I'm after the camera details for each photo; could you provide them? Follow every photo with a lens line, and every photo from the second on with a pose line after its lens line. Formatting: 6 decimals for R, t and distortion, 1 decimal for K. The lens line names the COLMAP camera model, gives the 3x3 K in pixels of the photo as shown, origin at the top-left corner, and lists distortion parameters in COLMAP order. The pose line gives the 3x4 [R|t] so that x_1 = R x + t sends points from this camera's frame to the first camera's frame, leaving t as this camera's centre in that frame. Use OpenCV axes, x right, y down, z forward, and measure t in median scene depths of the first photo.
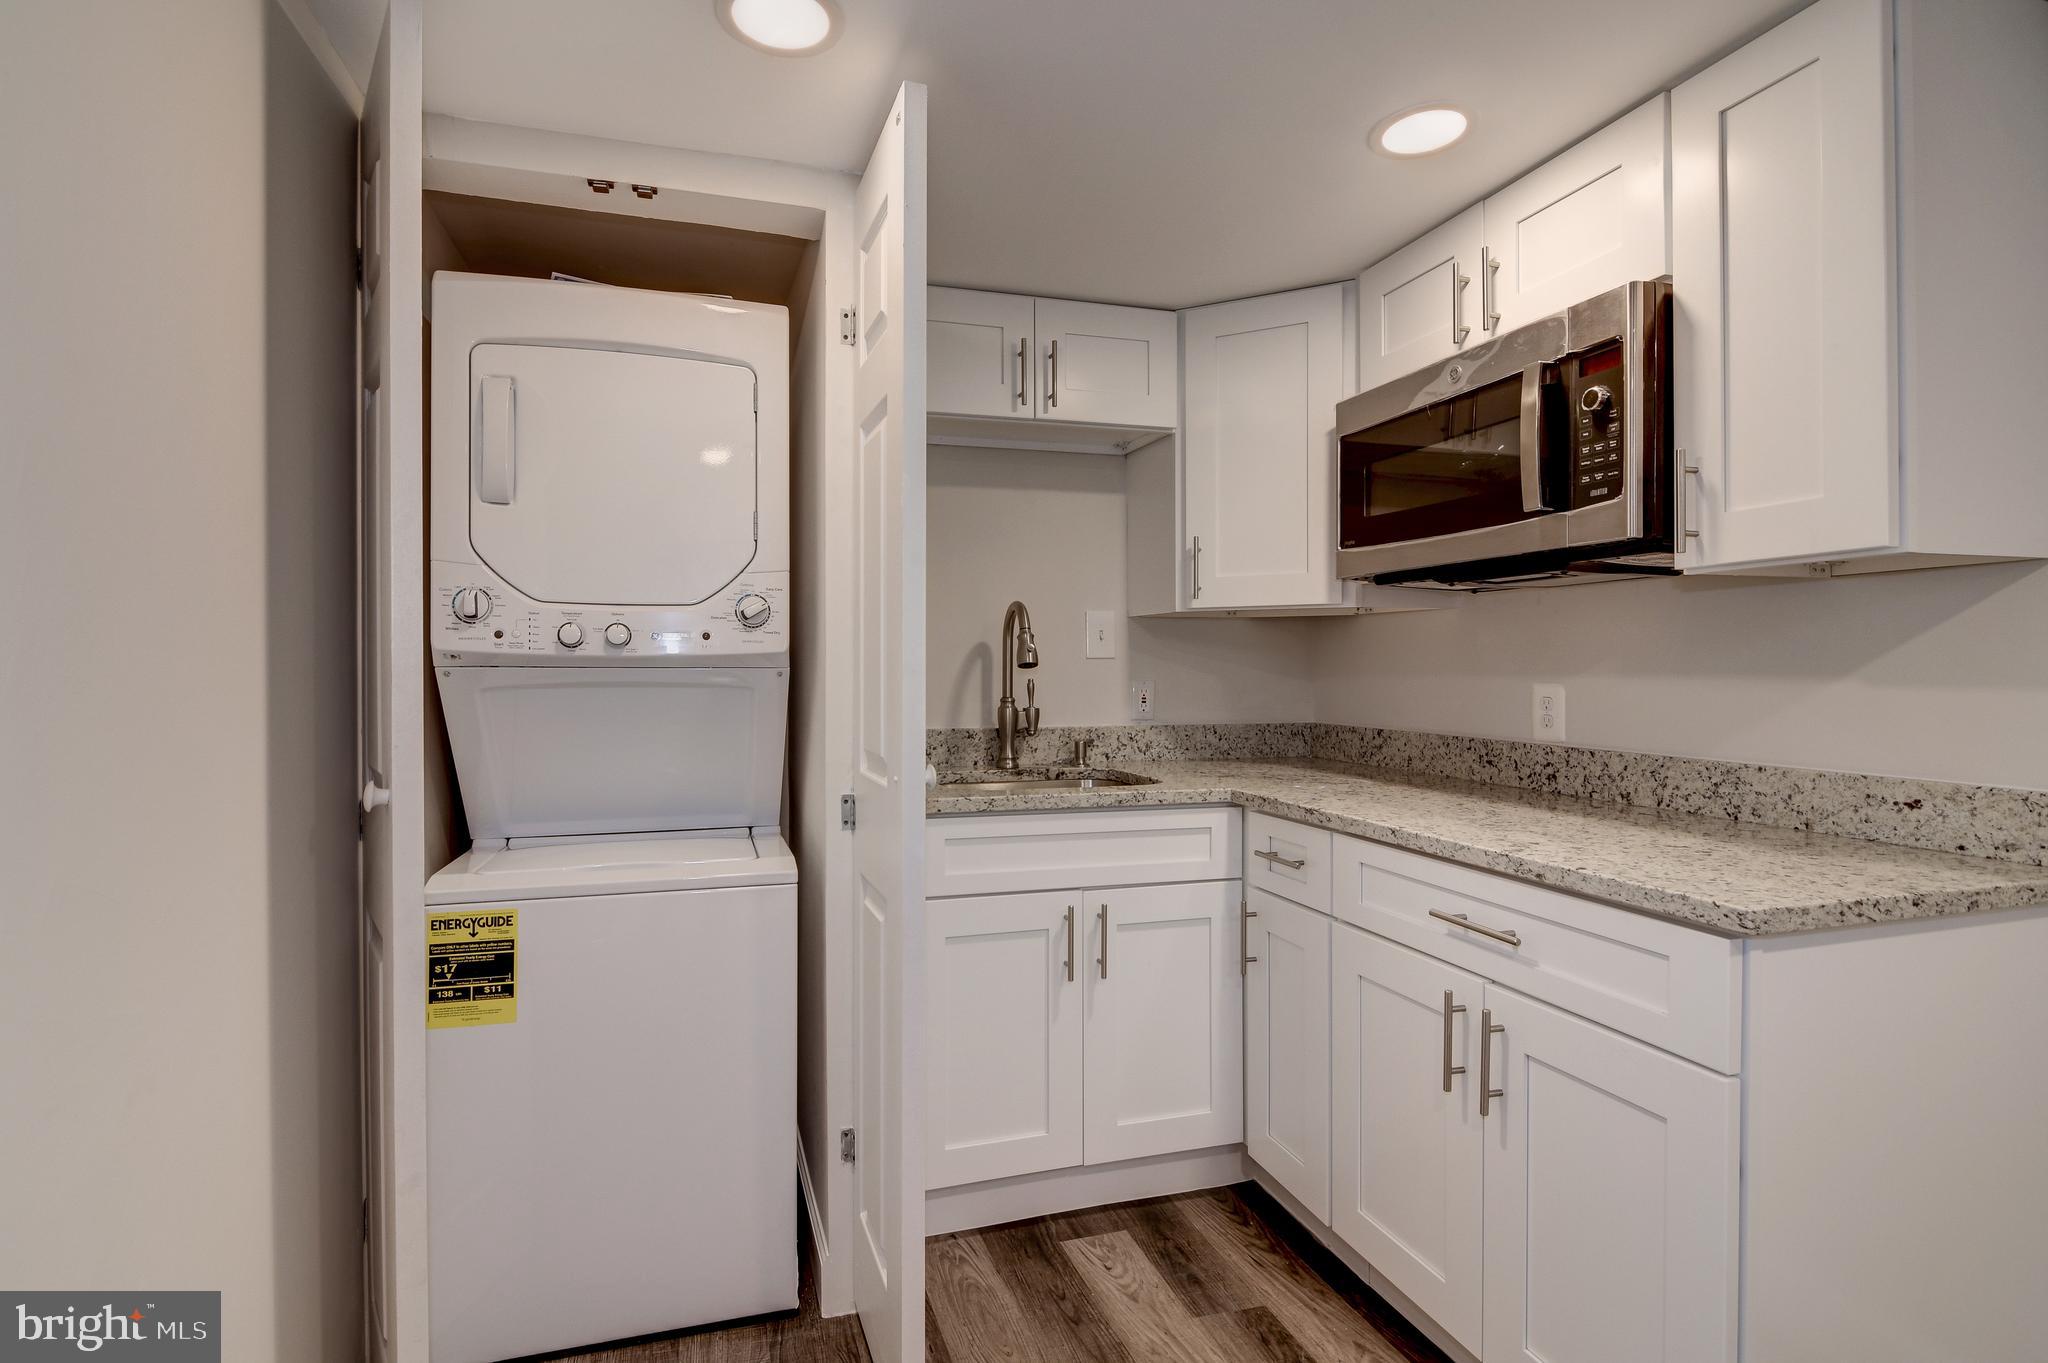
lens RADIAL K [[1050.2, 0, 1010.8], [0, 1050.2, 679.1], [0, 0, 1]] dist [0.013645, -0.011938]
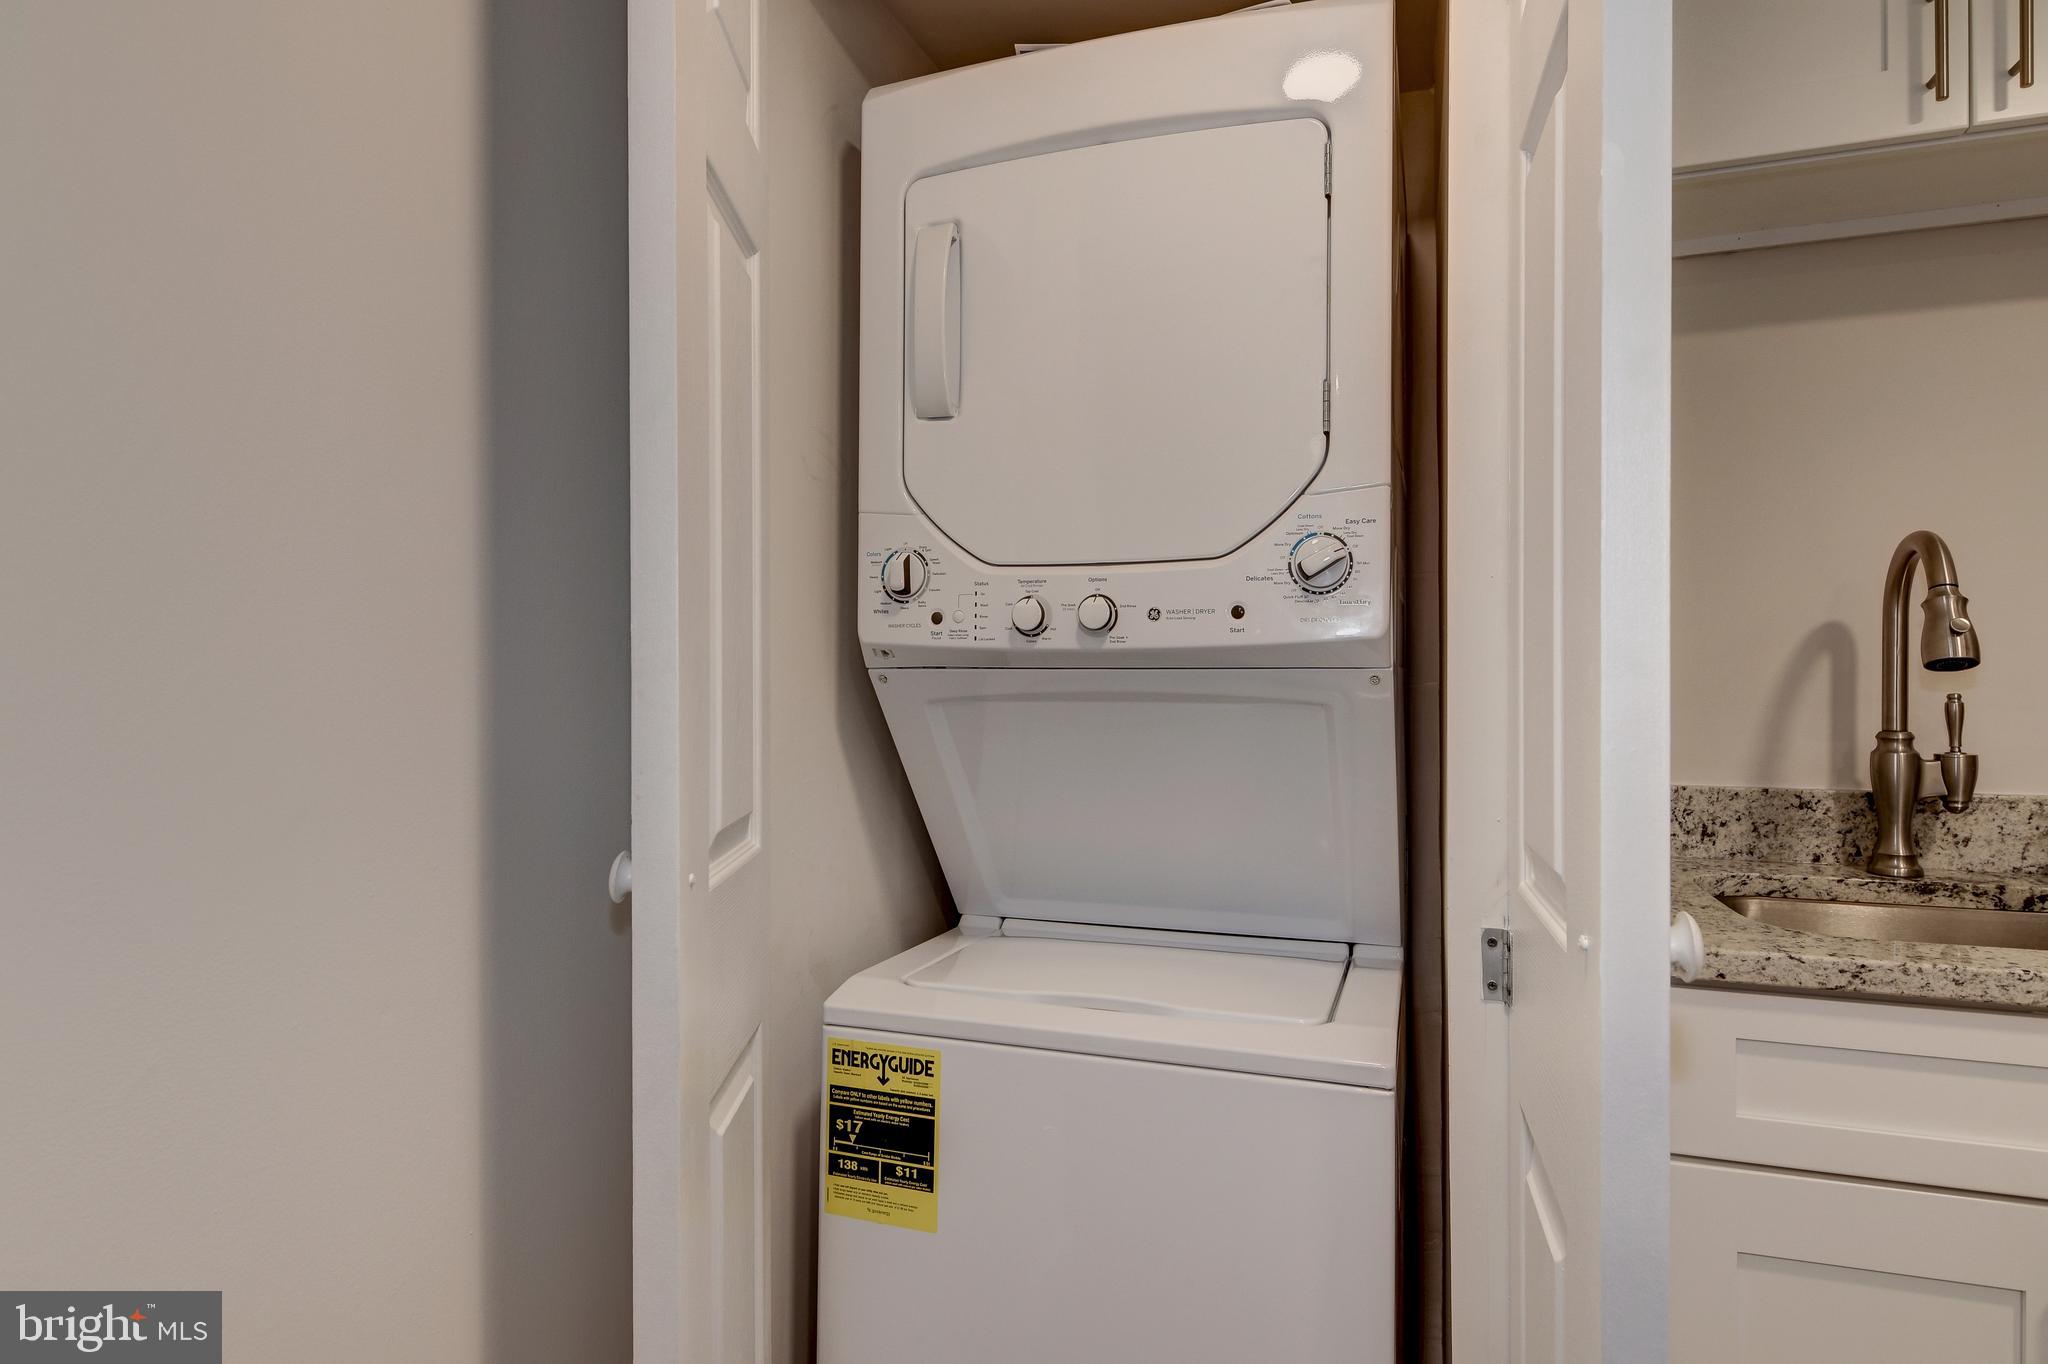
lens RADIAL K [[1193.6, 0, 1024.0], [0, 1193.6, 682.0], [0, 0, 1]] dist [0.021397, -0.018273]
pose [[0.814699, 0.001069, -0.579884, -0.012134], [-0.006992, 0.999944, -0.007980, 0.002476], [0.579842, 0.010555, 0.814660, 0.401404]]
